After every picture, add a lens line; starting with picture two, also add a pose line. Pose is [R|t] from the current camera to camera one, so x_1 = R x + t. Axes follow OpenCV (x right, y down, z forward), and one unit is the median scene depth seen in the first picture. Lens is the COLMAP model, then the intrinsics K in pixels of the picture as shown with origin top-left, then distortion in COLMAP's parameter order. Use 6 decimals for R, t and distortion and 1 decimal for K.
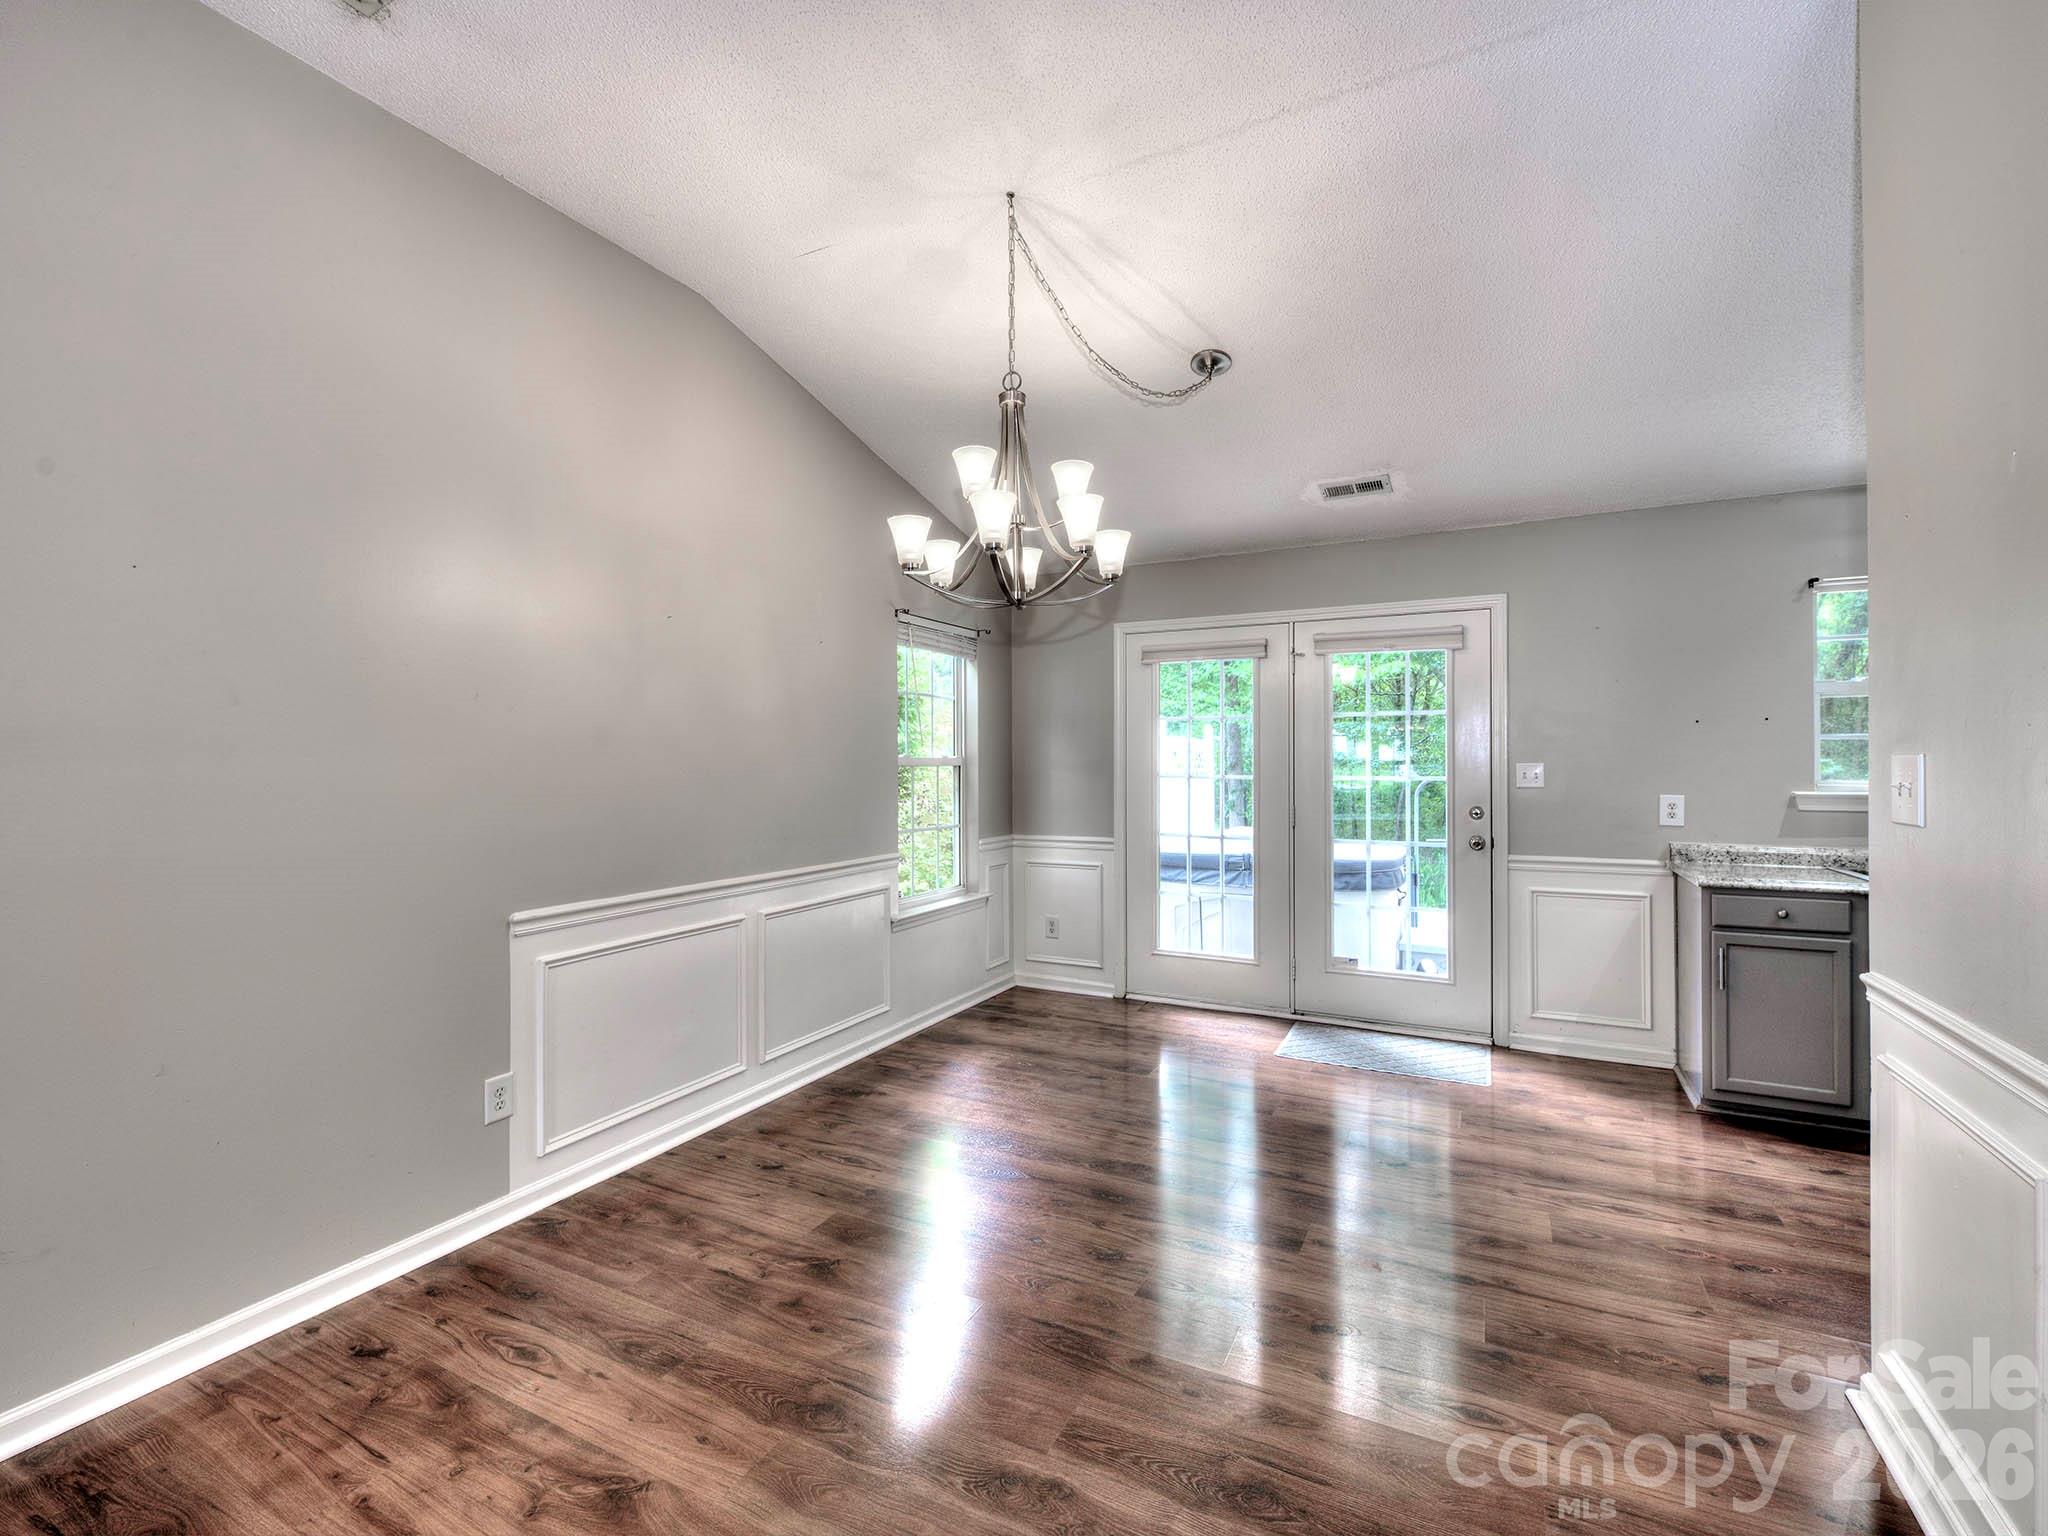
lens RADIAL K [[908.4, 0, 1020.6], [0, 908.4, 756.3], [0, 0, 1]] dist [0.003334, -0.002615]
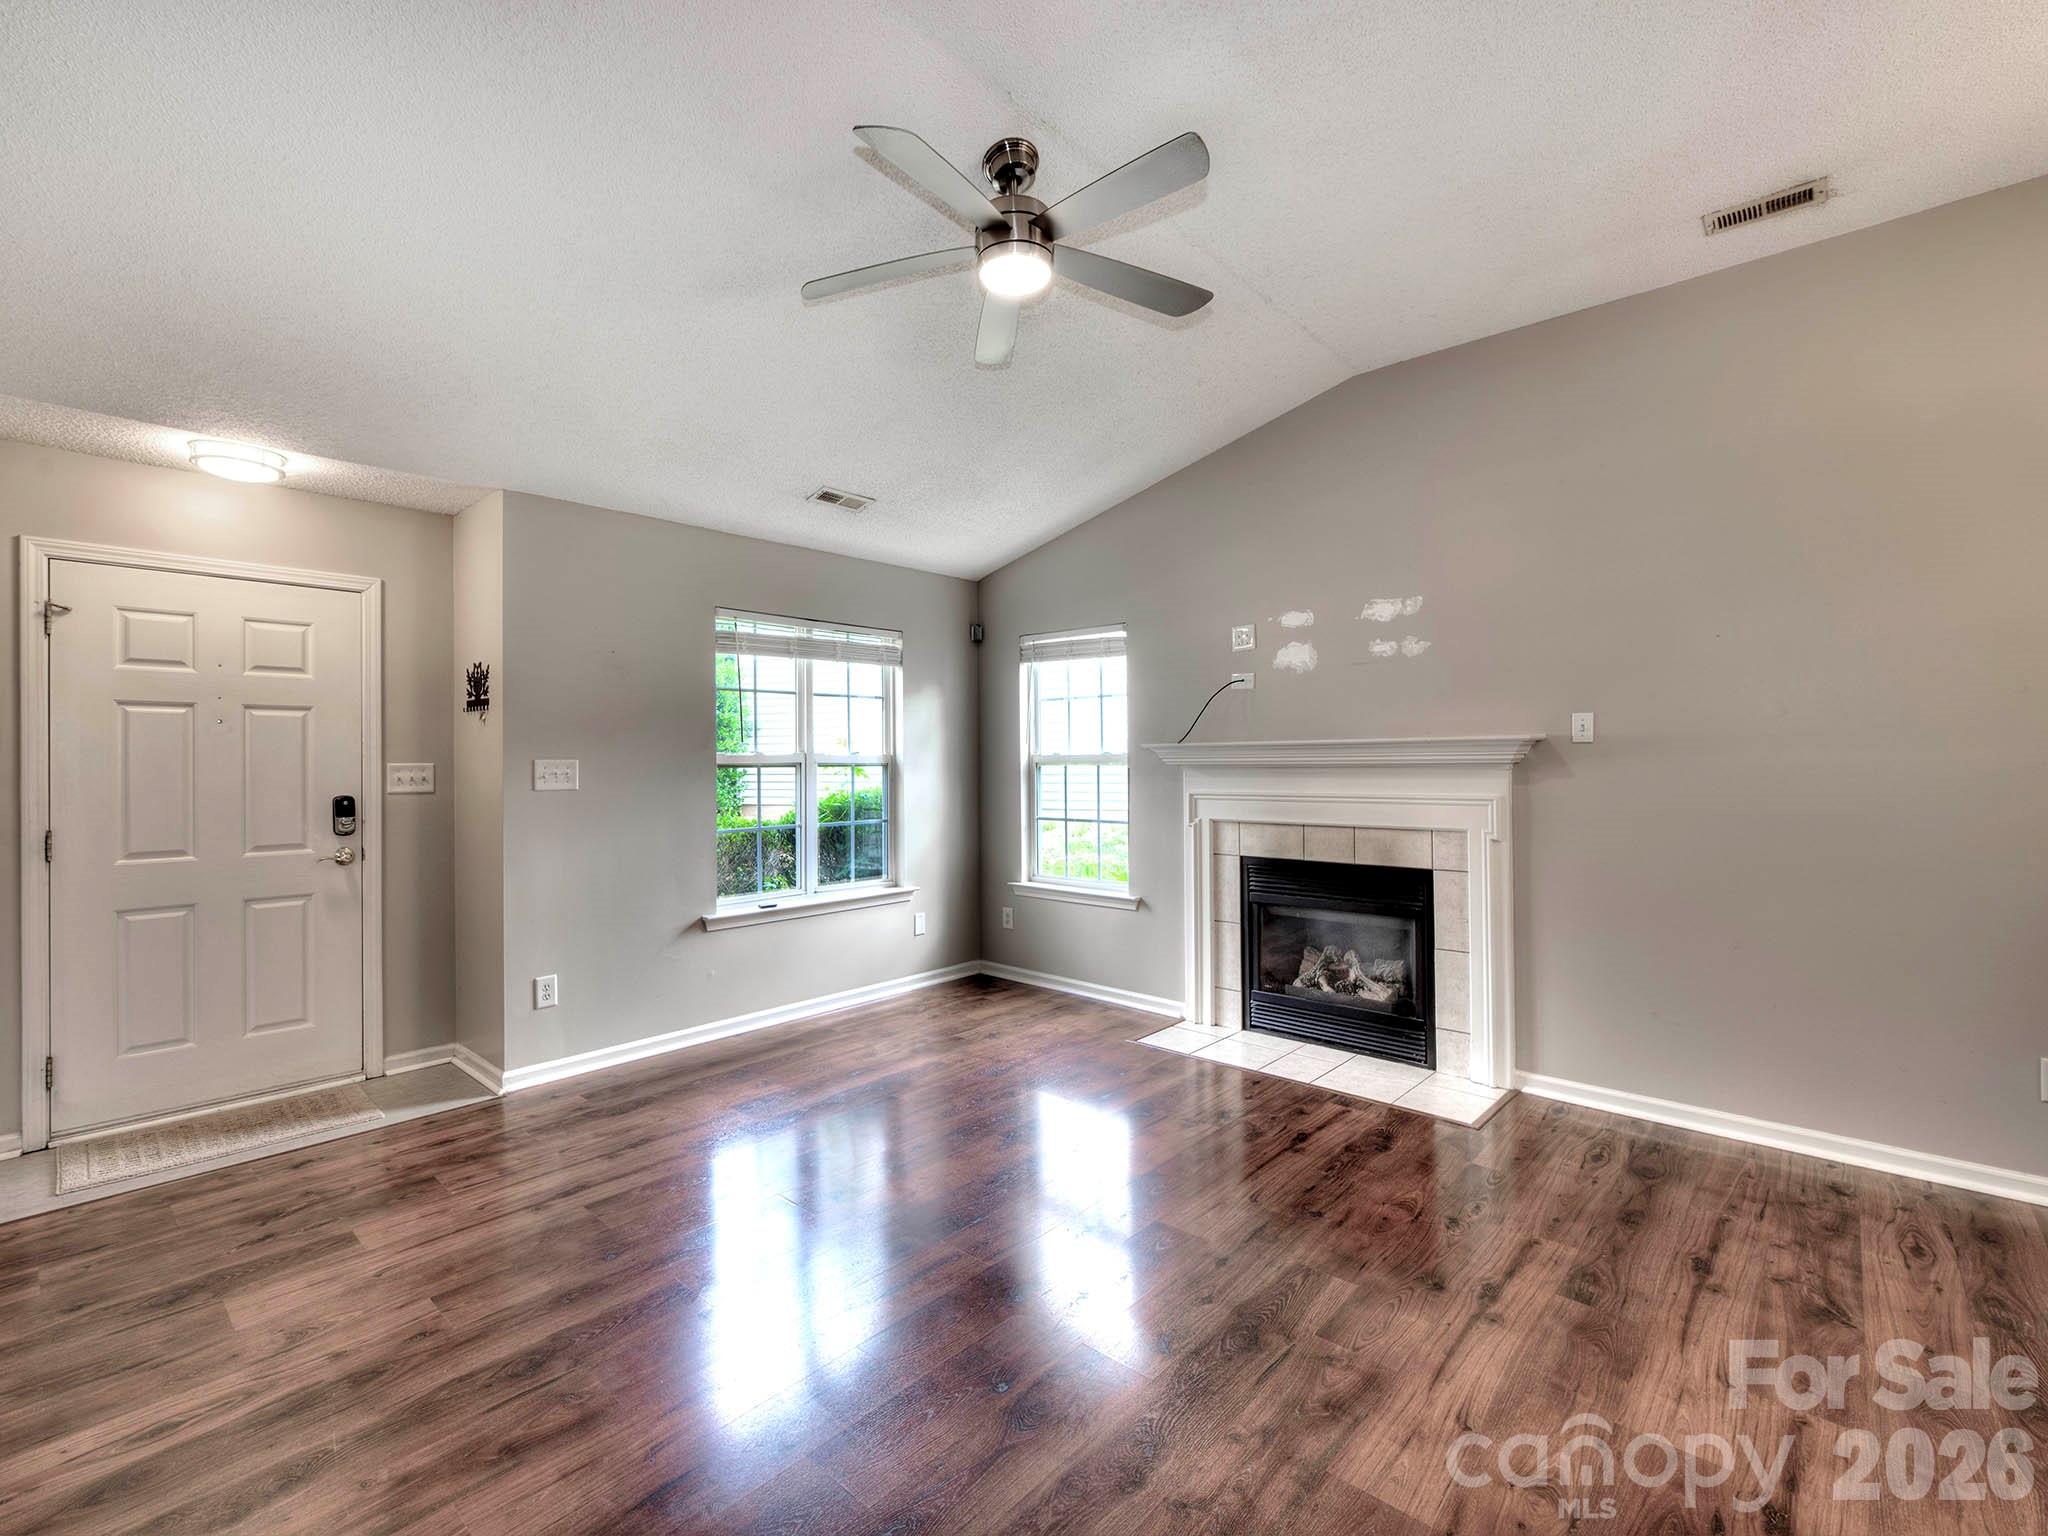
lens RADIAL K [[908.4, 0, 1020.2], [0, 908.4, 761.9], [0, 0, 1]] dist [0.003334, -0.002615]
pose [[-0.250833, 0.005755, -0.968013, 0.439056], [0.012036, 0.999924, 0.002826, 0.000752], [0.967956, -0.010942, -0.250883, 0.084359]]
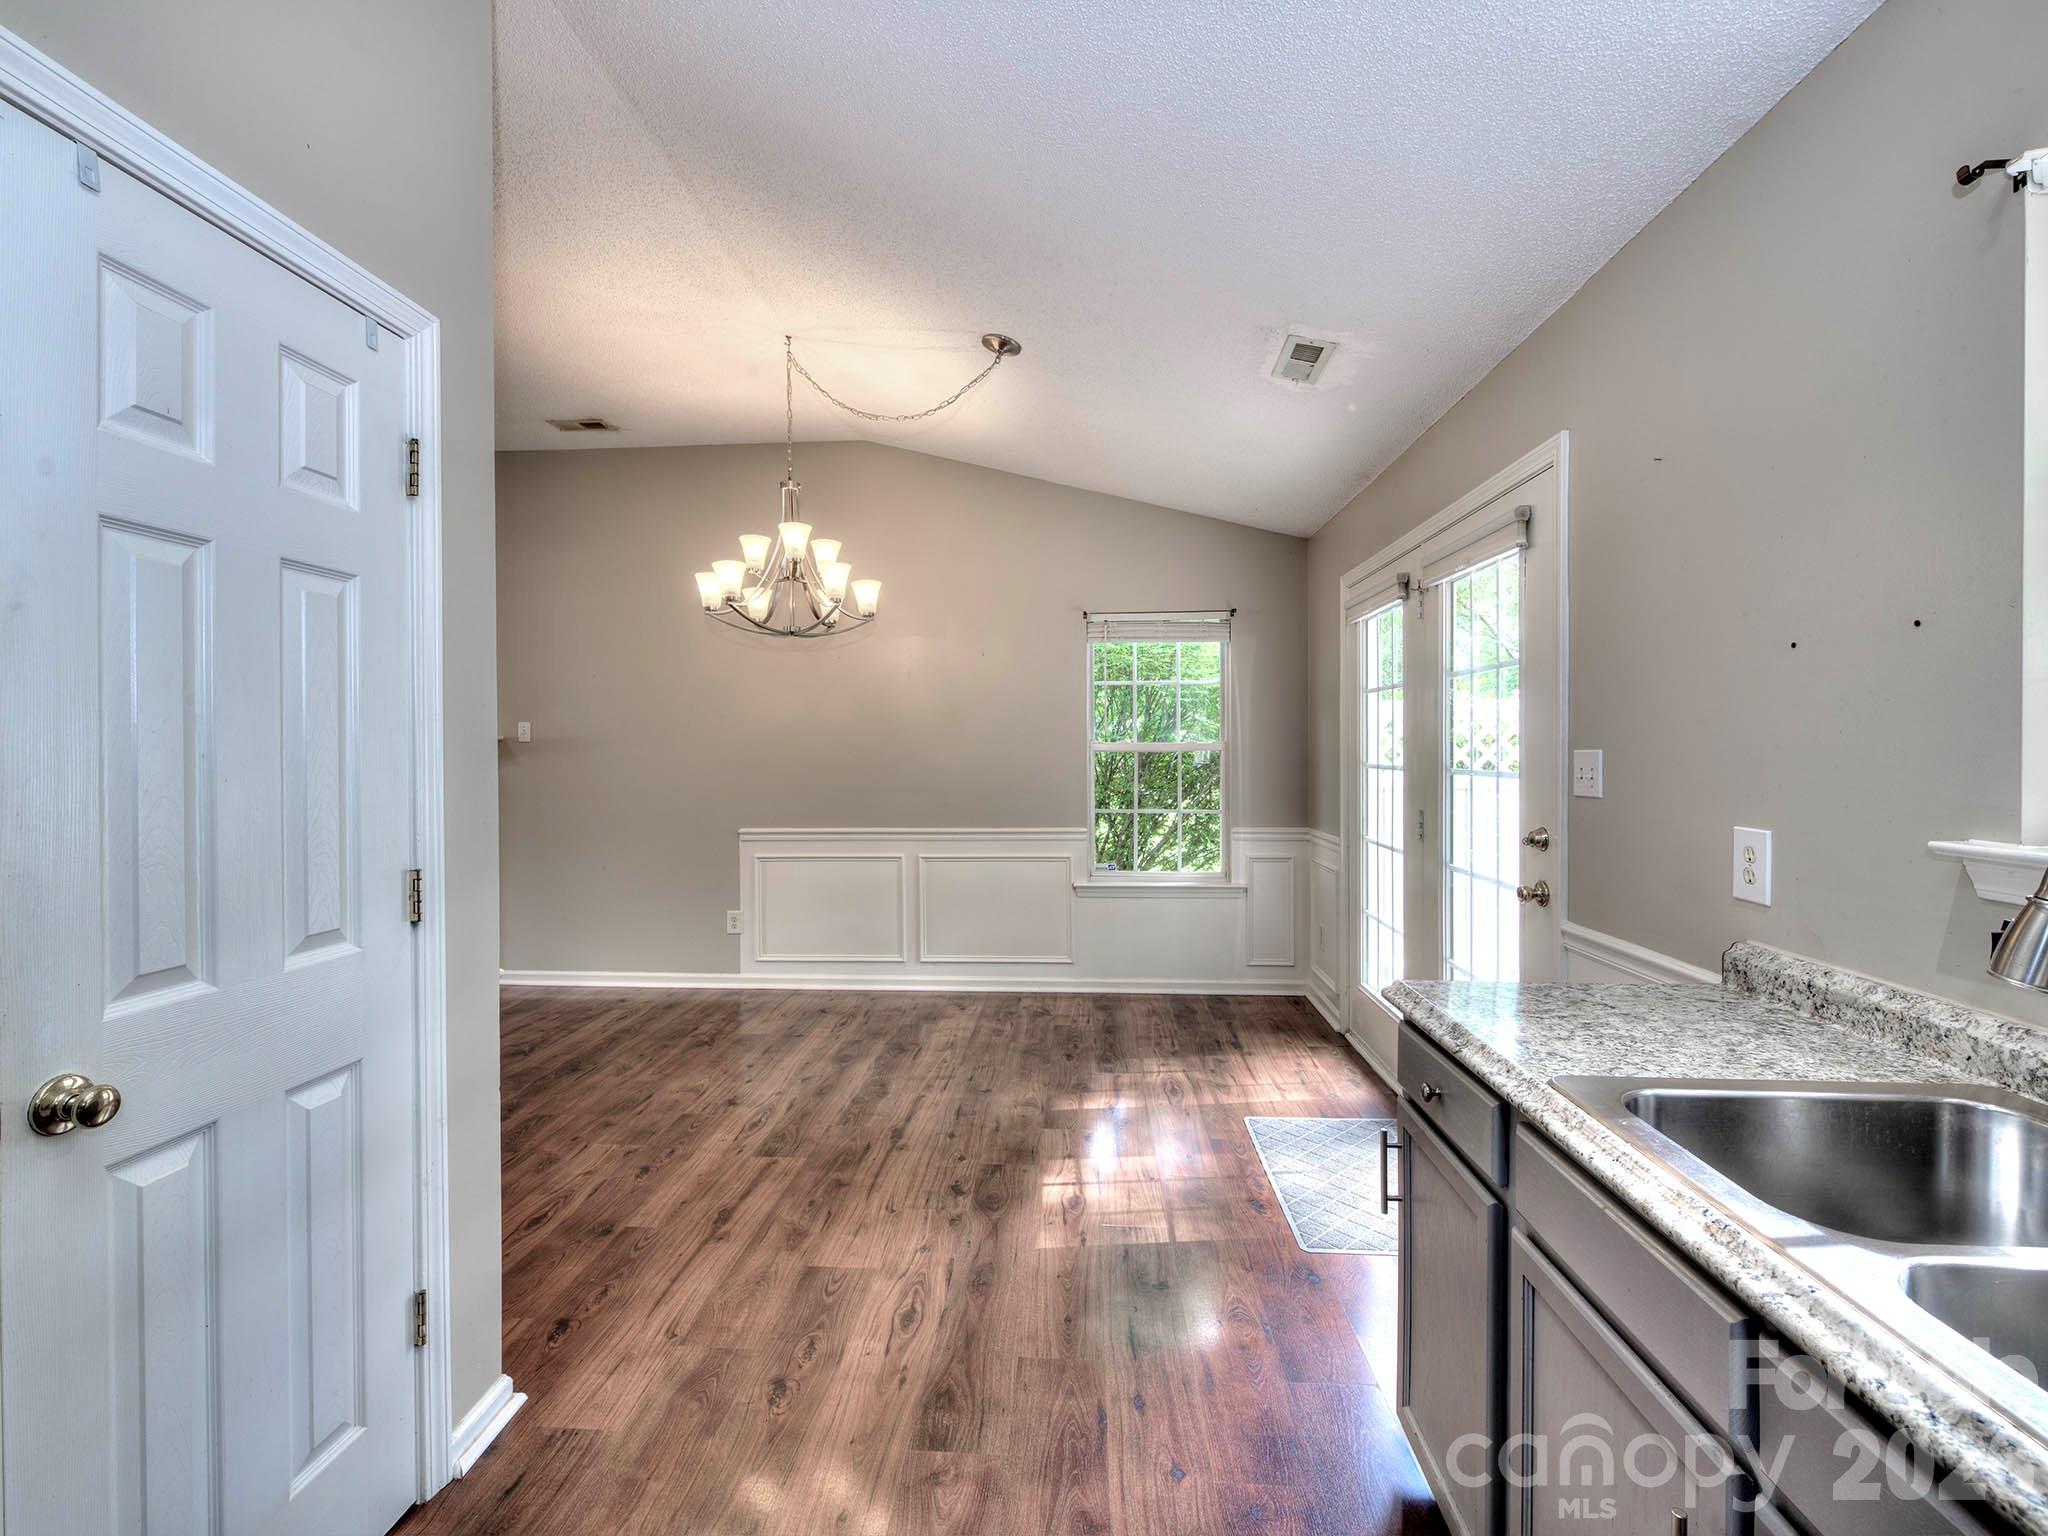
lens RADIAL K [[908.4, 0, 1021.6], [0, 908.4, 758.9], [0, 0, 1]] dist [0.003334, -0.002615]
pose [[0.398631, 0.010491, -0.917051, 0.906776], [0.009434, 0.999835, 0.015539, 0.001678], [0.917063, -0.014845, 0.398466, 0.500108]]
